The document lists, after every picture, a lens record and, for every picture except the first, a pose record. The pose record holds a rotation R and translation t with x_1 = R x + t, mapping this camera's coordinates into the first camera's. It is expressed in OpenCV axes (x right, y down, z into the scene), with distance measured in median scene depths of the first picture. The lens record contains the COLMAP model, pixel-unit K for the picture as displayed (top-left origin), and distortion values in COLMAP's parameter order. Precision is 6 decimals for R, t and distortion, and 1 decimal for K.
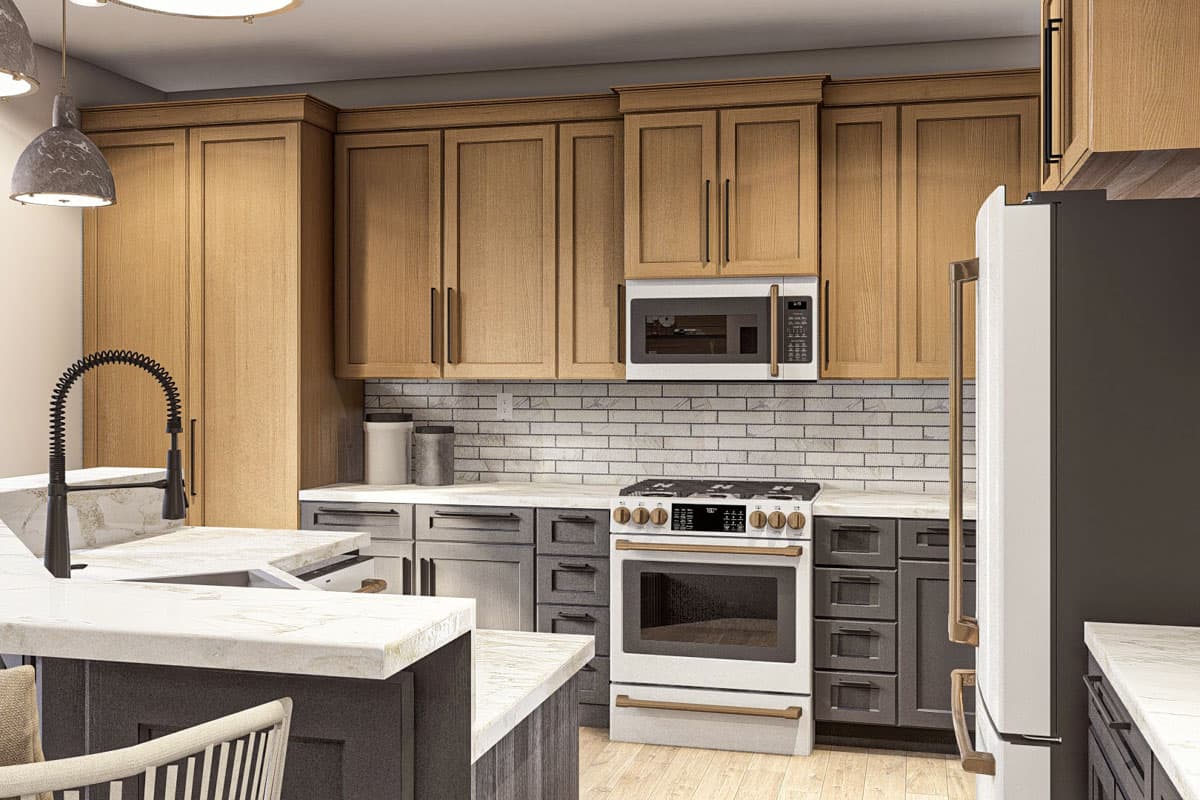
lens RADIAL K [[1249.4, 0, 600.0], [0, 1249.4, 400.0], [0, 0, 1]] dist [-0.007533, -0.002489]
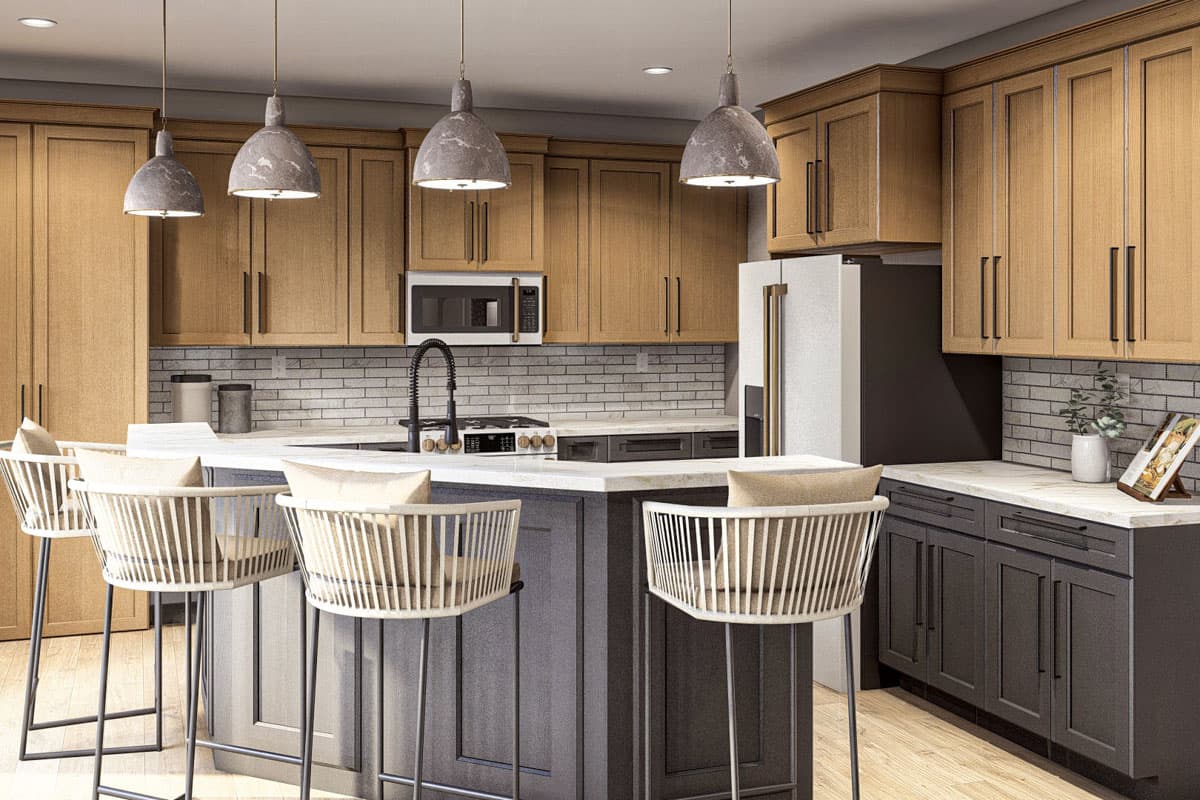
lens RADIAL K [[1239.9, 0, 599.8], [0, 1239.9, 365.4], [0, 0, 1]] dist [0.000782, 0.001738]
pose [[0.818639, -0.021286, 0.573914, -0.579442], [0.012351, 0.999734, 0.019461, -0.018250], [-0.574176, -0.008843, 0.818684, -0.208997]]
